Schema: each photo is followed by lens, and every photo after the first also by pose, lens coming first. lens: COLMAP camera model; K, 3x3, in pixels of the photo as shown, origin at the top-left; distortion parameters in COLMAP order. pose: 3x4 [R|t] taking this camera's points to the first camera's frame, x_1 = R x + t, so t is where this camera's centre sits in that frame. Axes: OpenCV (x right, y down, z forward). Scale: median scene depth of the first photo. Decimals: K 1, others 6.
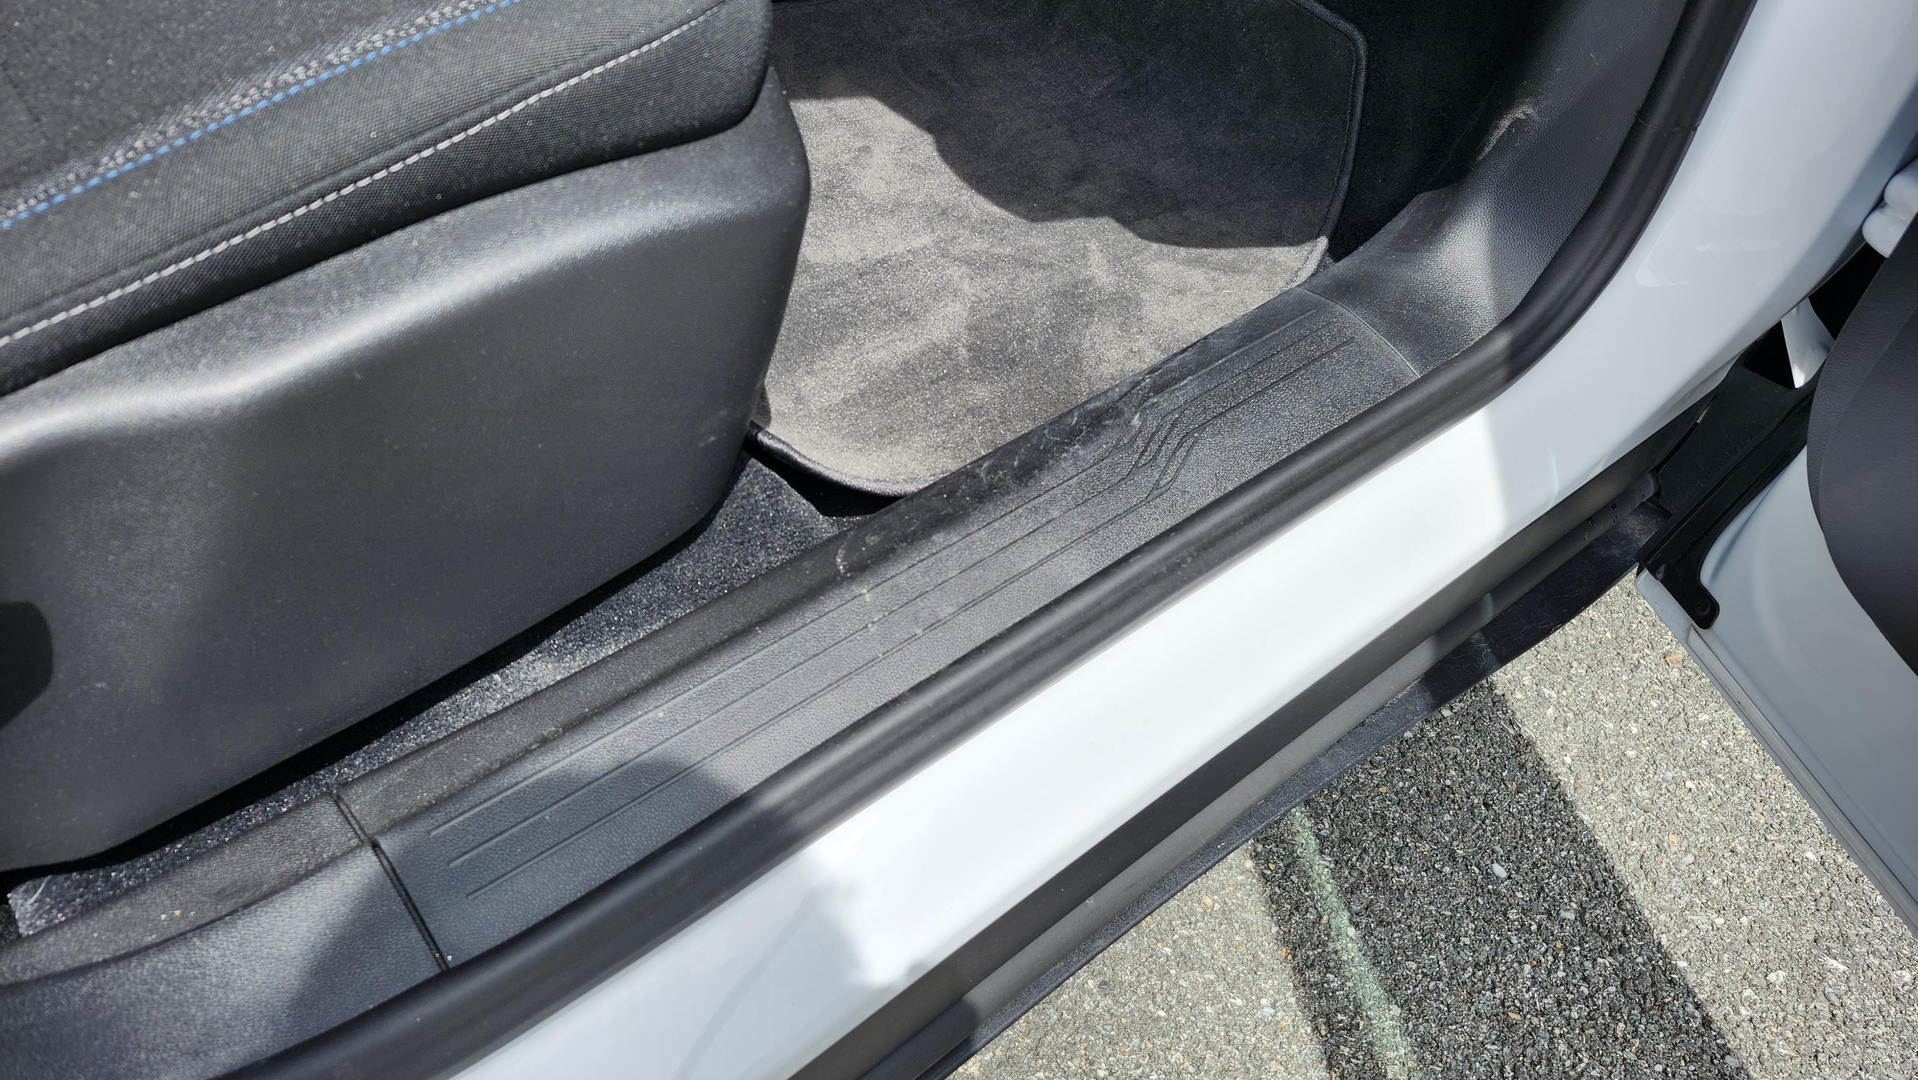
lens RADIAL K [[1353.6, 0, 955.2], [0, 1353.6, 530.9], [0, 0, 1]] dist [0.078147, -0.077201]
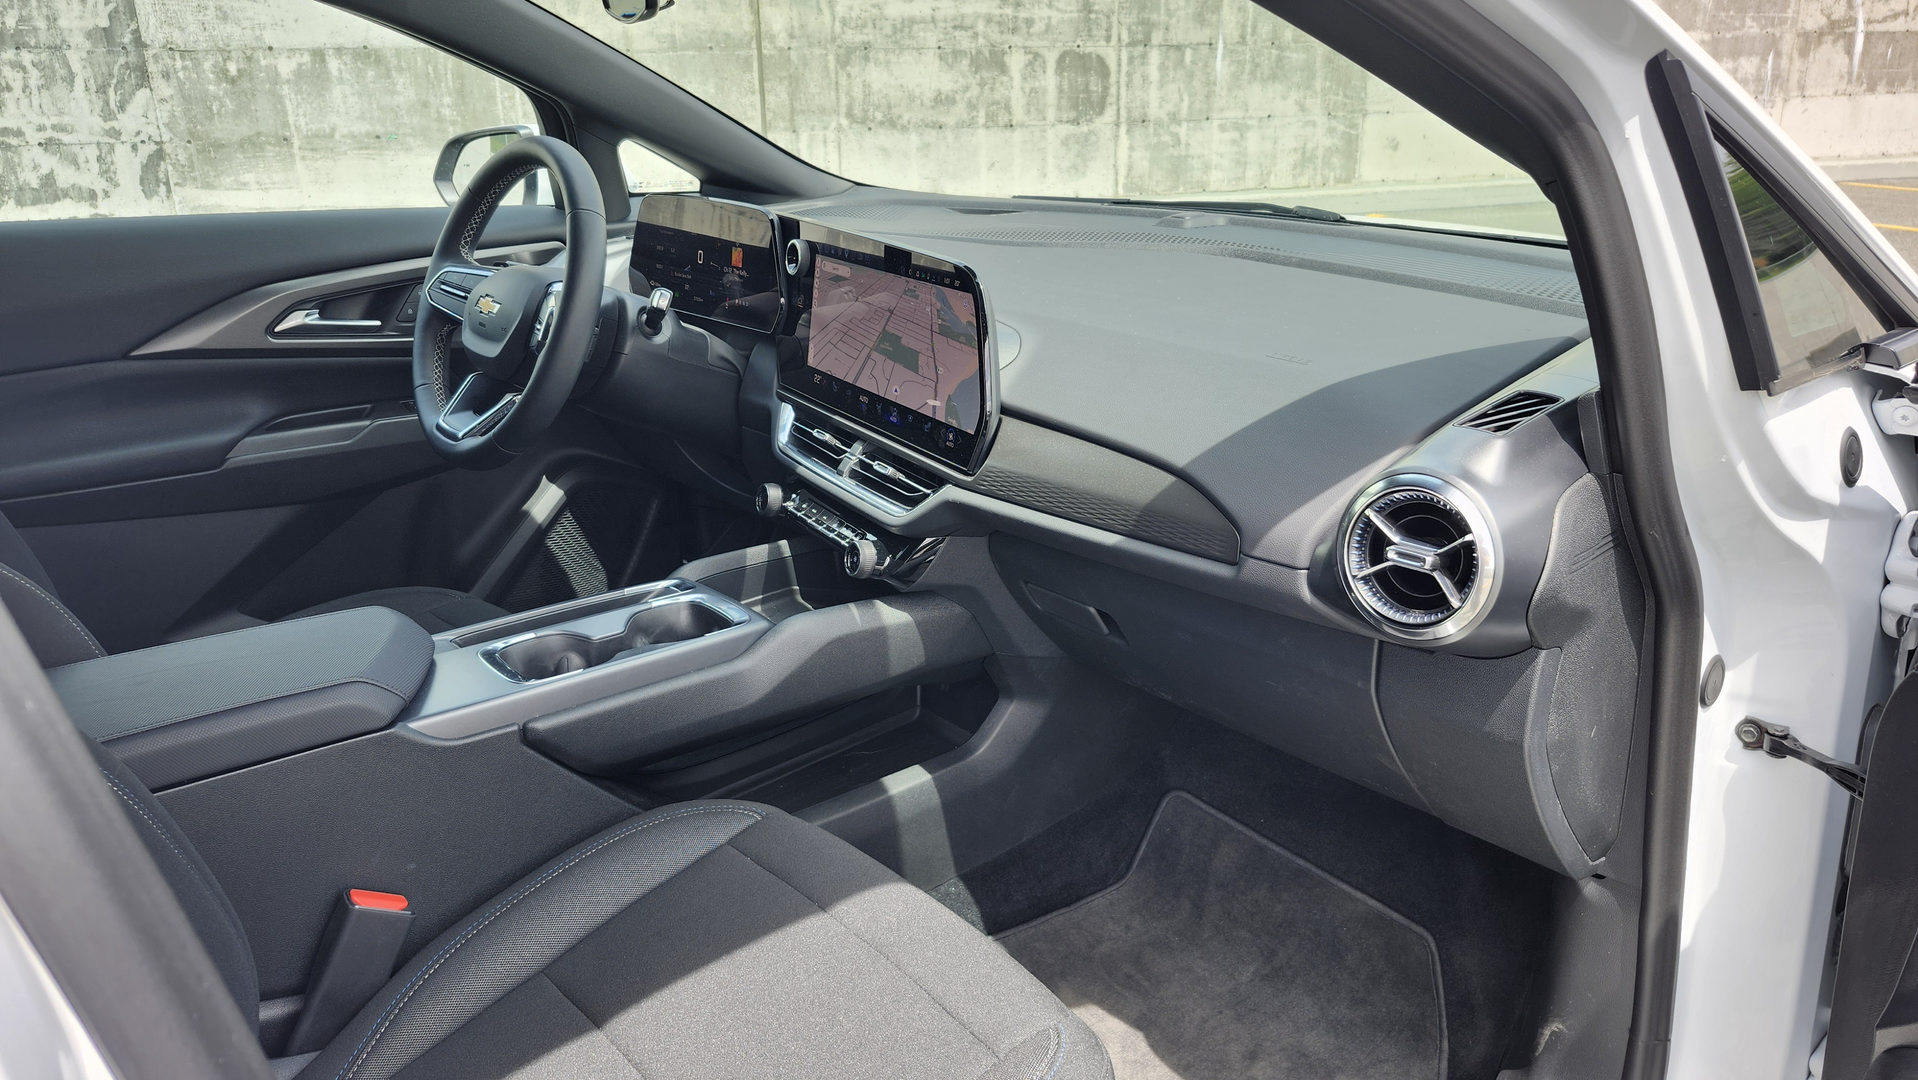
lens RADIAL K [[1353.6, 0, 958.6], [0, 1353.6, 533.3], [0, 0, 1]] dist [0.078147, -0.077201]
pose [[0.994478, -0.102306, -0.023406, -0.117475], [0.078597, 0.873802, -0.479887, -0.076160], [0.069548, 0.475397, 0.877018, -0.490317]]
